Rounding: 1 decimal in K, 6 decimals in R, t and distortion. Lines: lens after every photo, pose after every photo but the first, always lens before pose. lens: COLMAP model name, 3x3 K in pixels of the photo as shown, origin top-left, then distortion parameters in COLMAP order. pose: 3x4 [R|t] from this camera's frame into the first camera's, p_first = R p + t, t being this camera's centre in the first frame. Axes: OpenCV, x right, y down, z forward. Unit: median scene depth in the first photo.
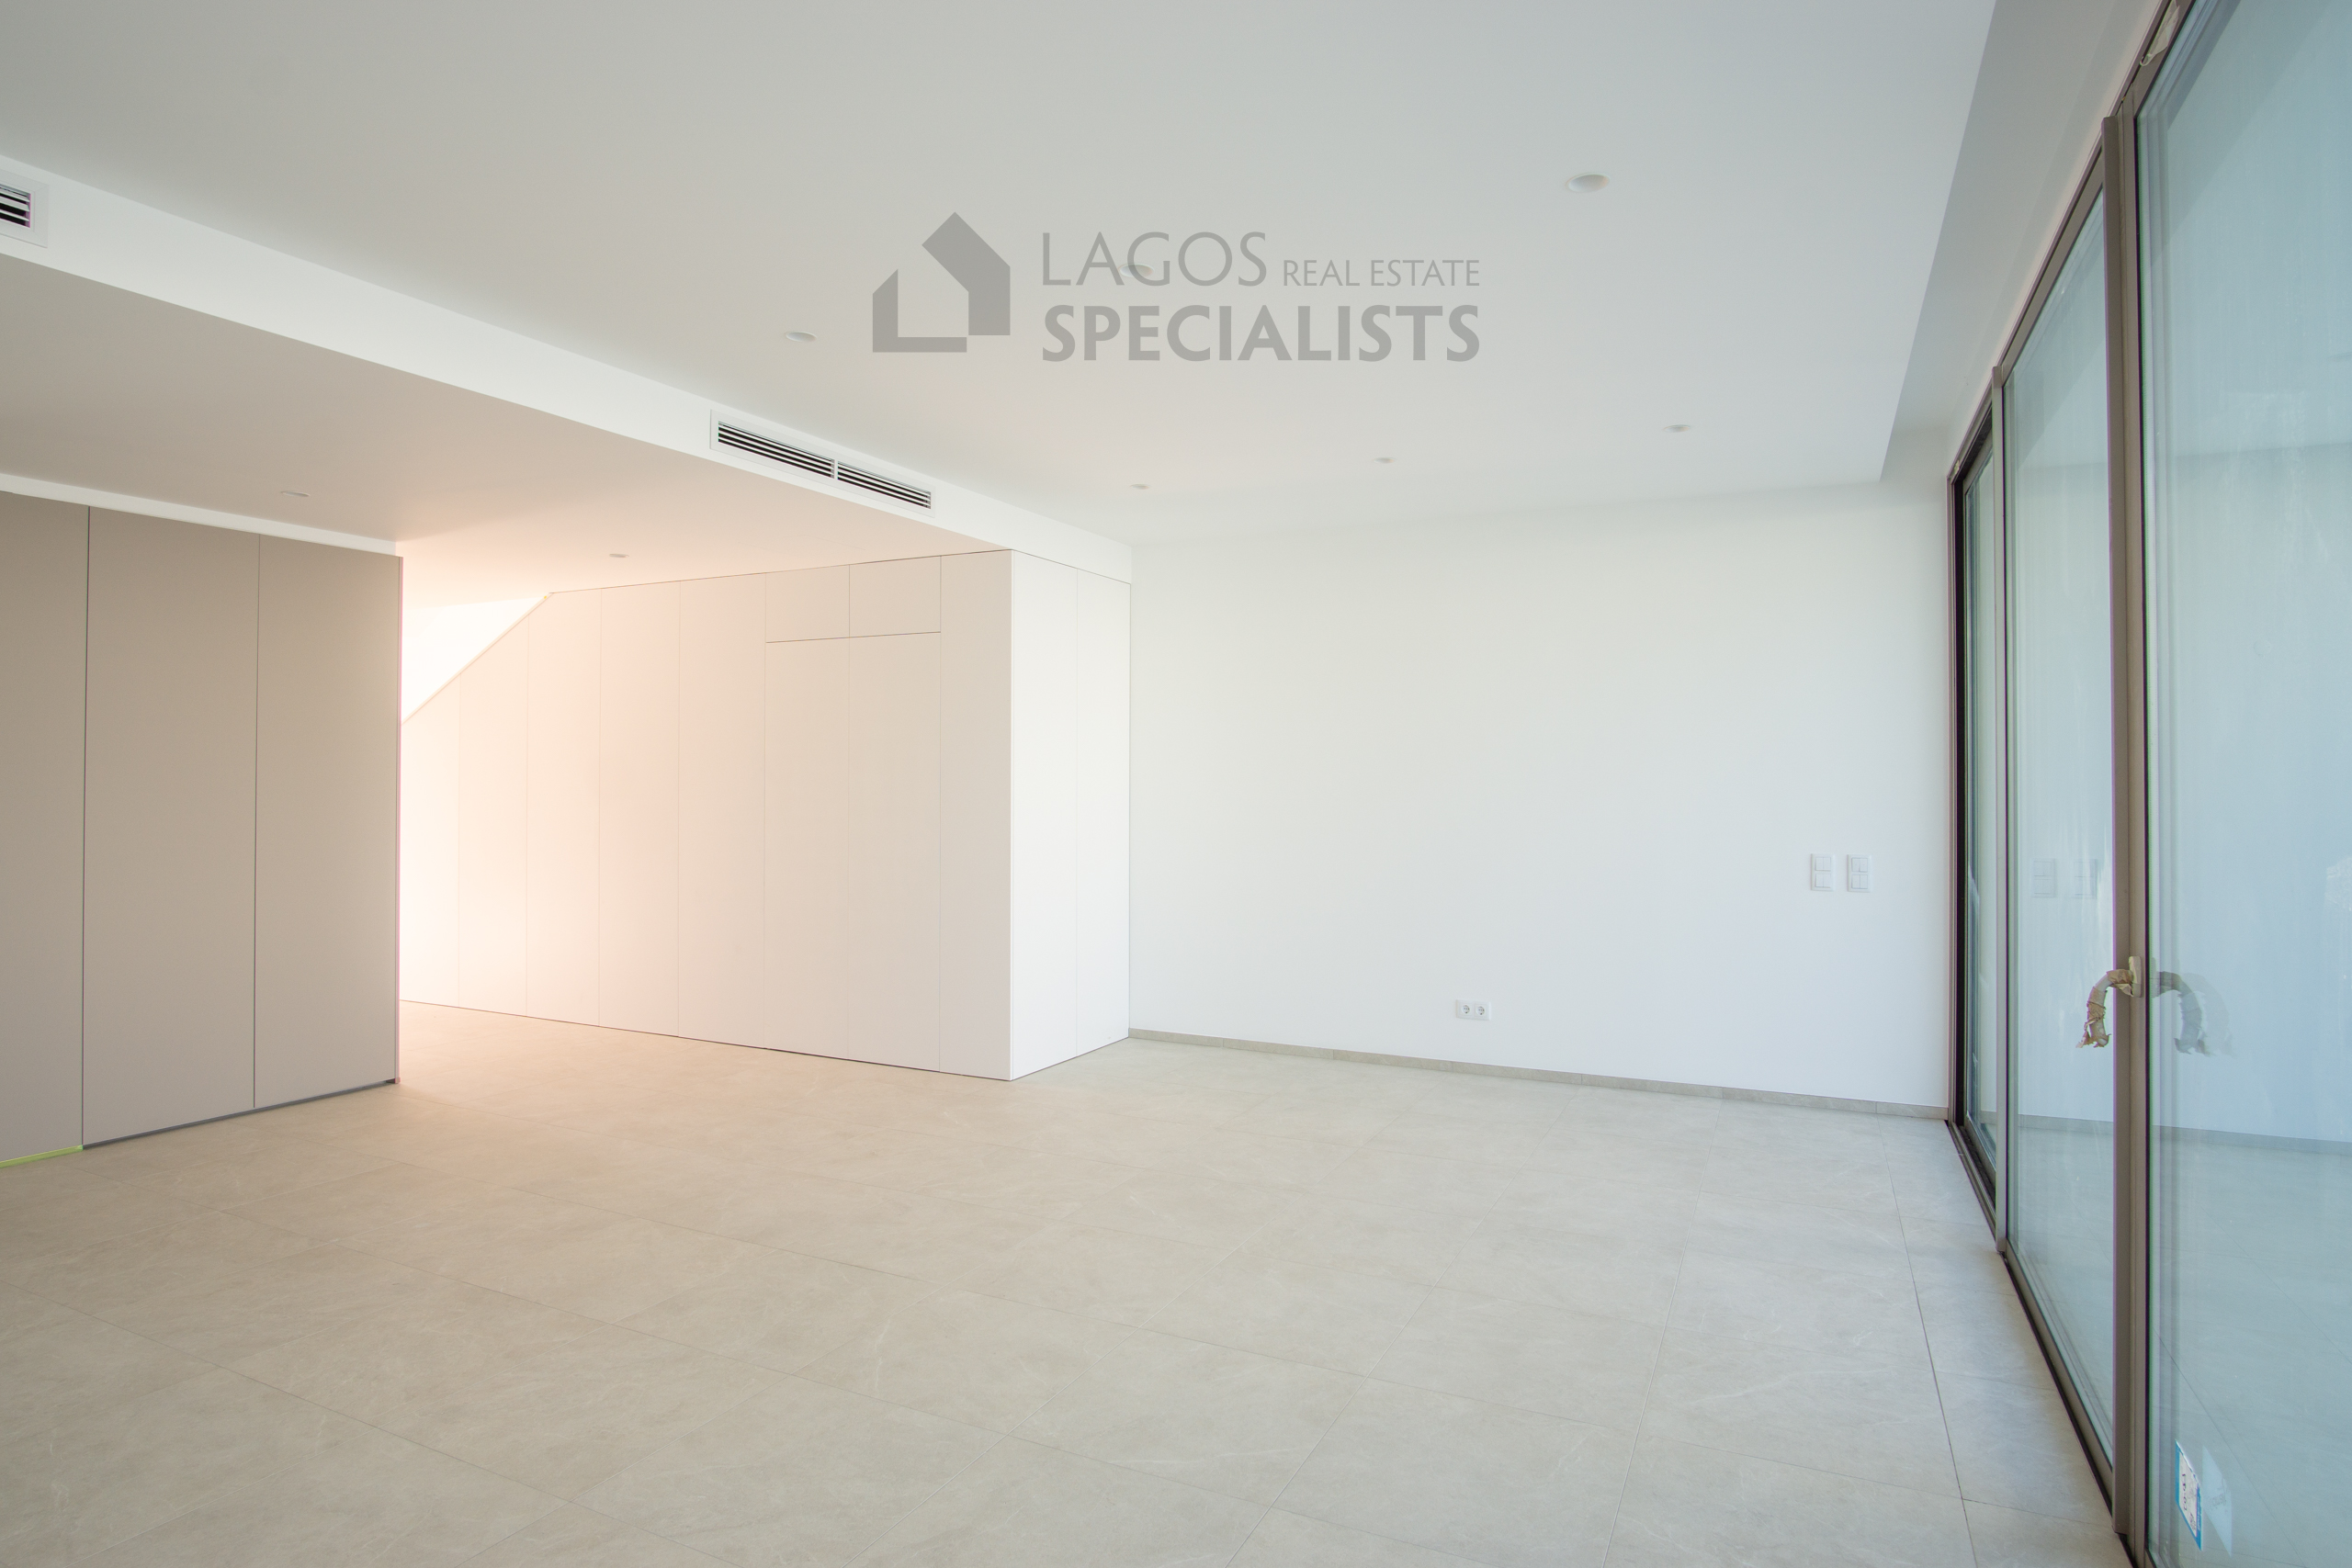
lens RADIAL K [[1271.7, 0, 1177.4], [0, 1271.7, 778.3], [0, 0, 1]] dist [-0.023525, -0.000670]
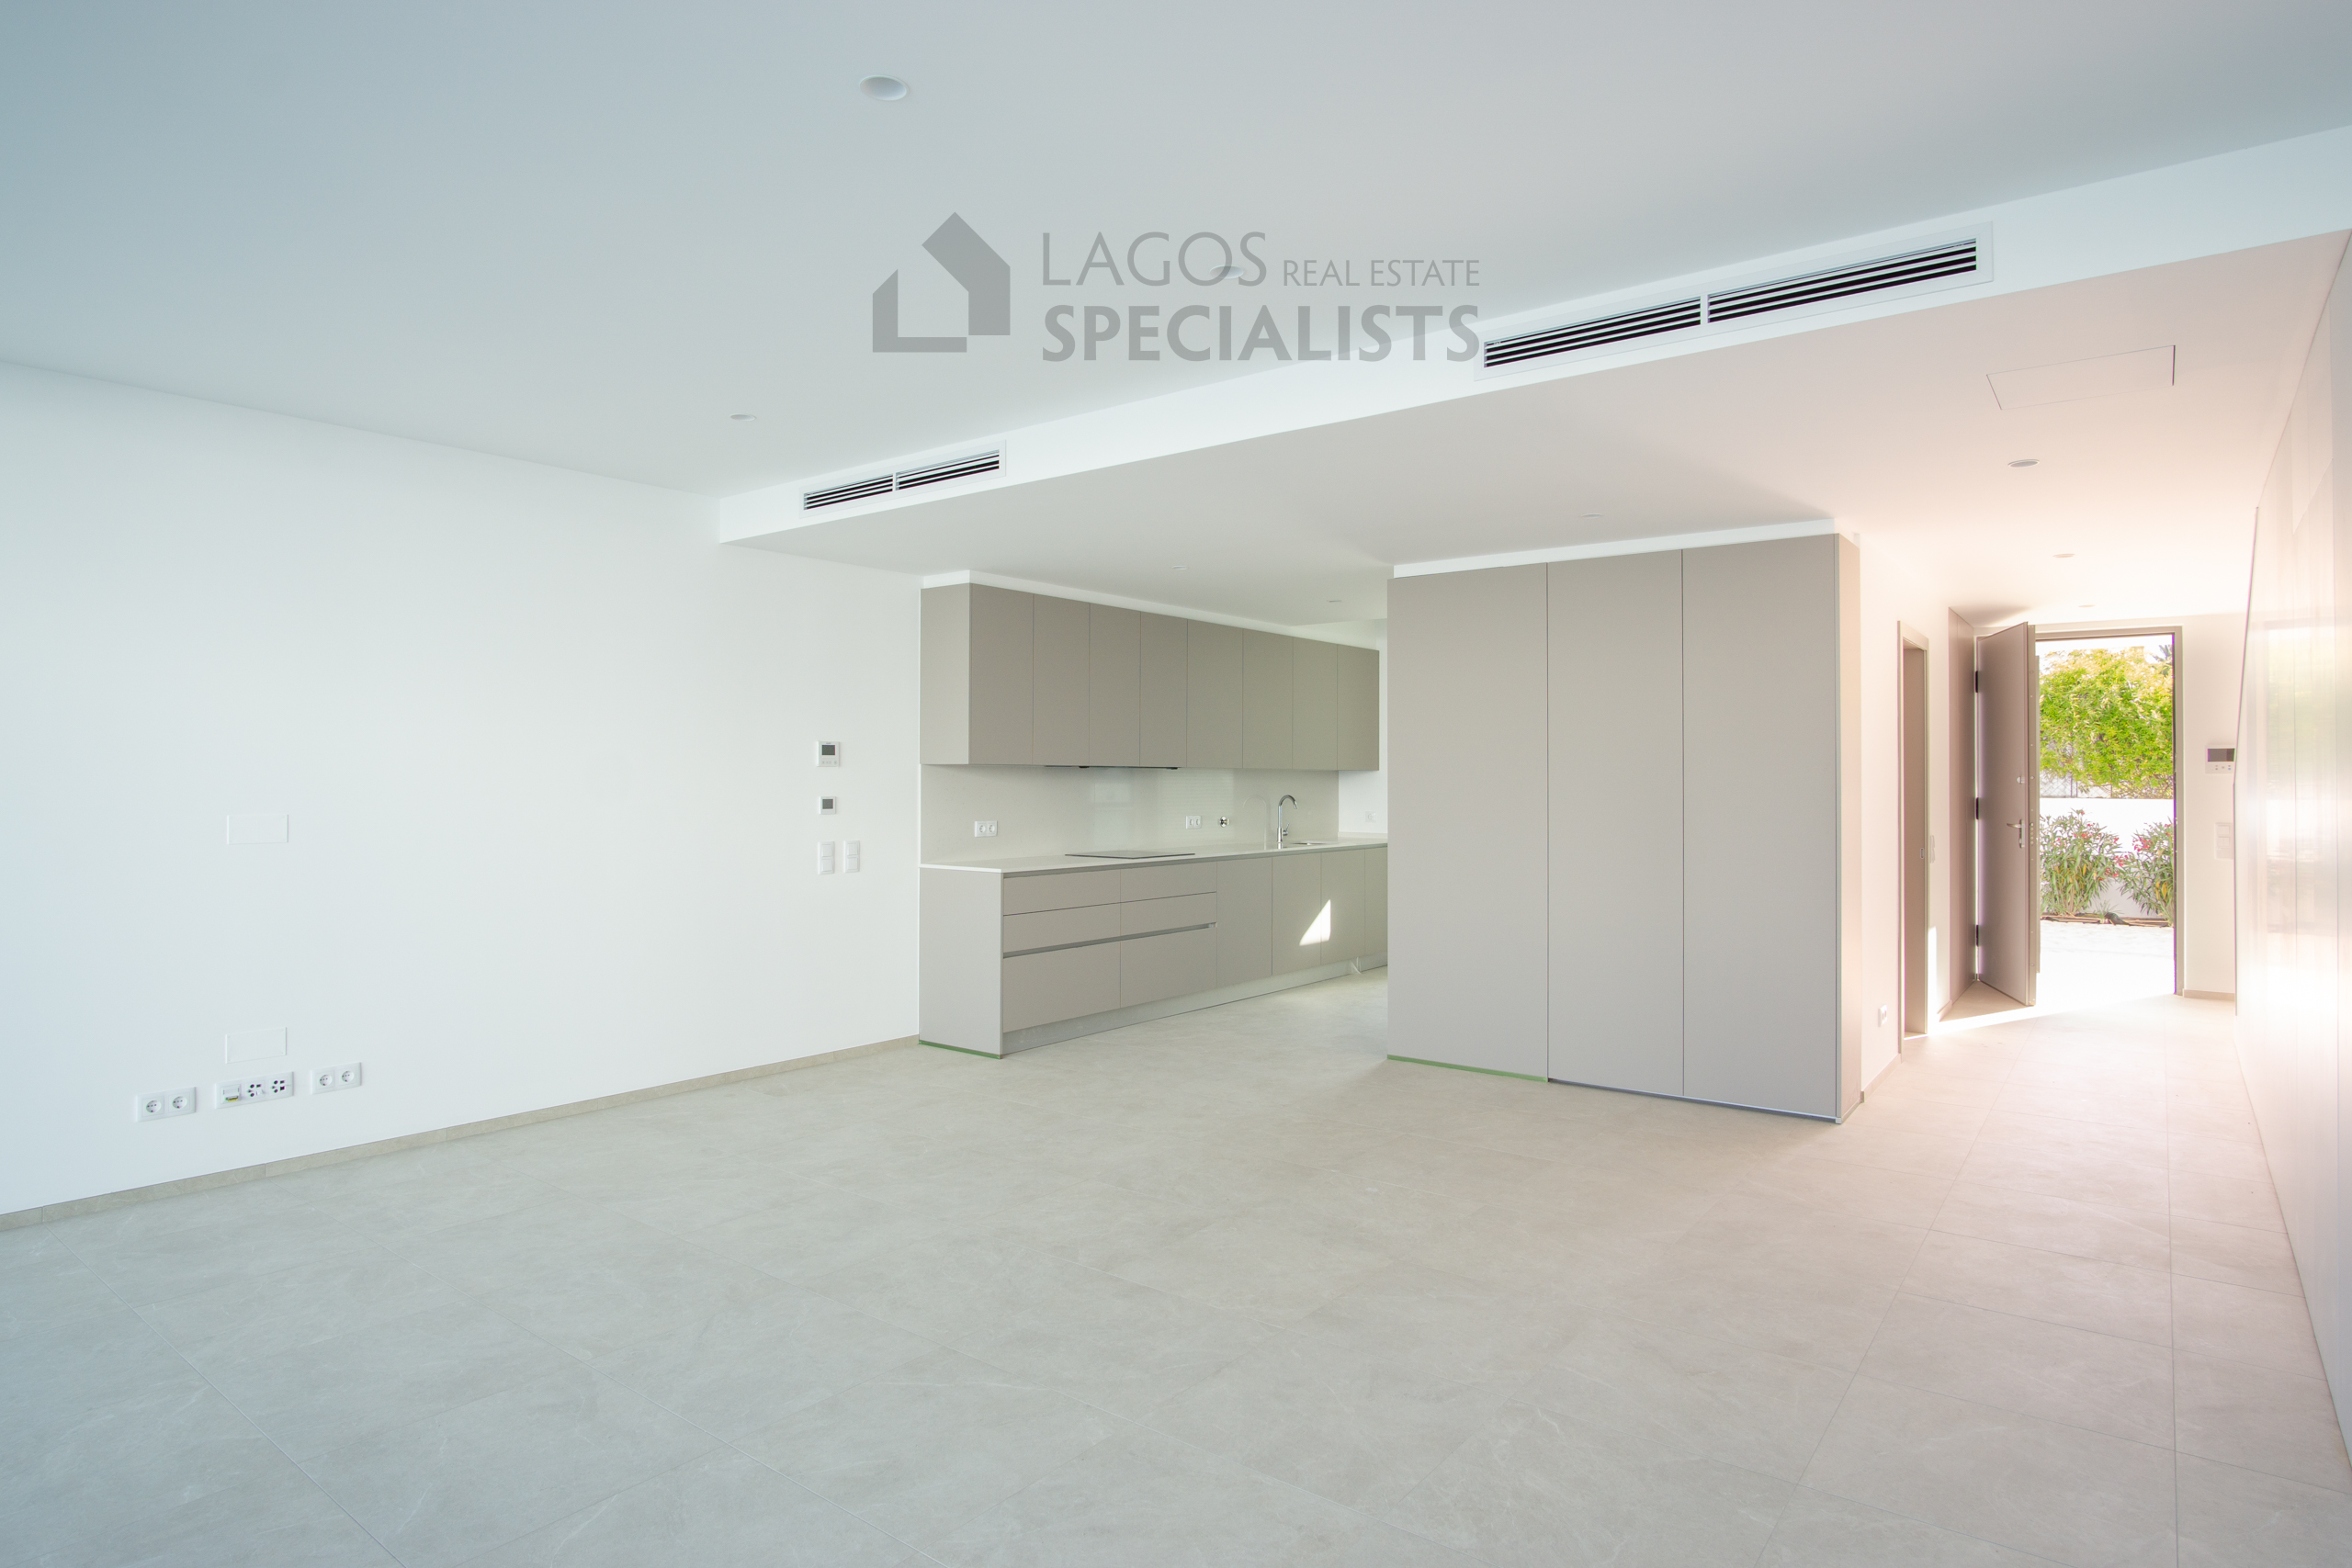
lens RADIAL K [[1271.7, 0, 1183.0], [0, 1271.7, 776.7], [0, 0, 1]] dist [-0.023525, -0.000670]
pose [[-0.195387, -0.009020, -0.980685, 0.567367], [-0.000447, 0.999958, -0.009108, 0.006852], [0.980726, -0.001341, -0.195383, 1.155049]]
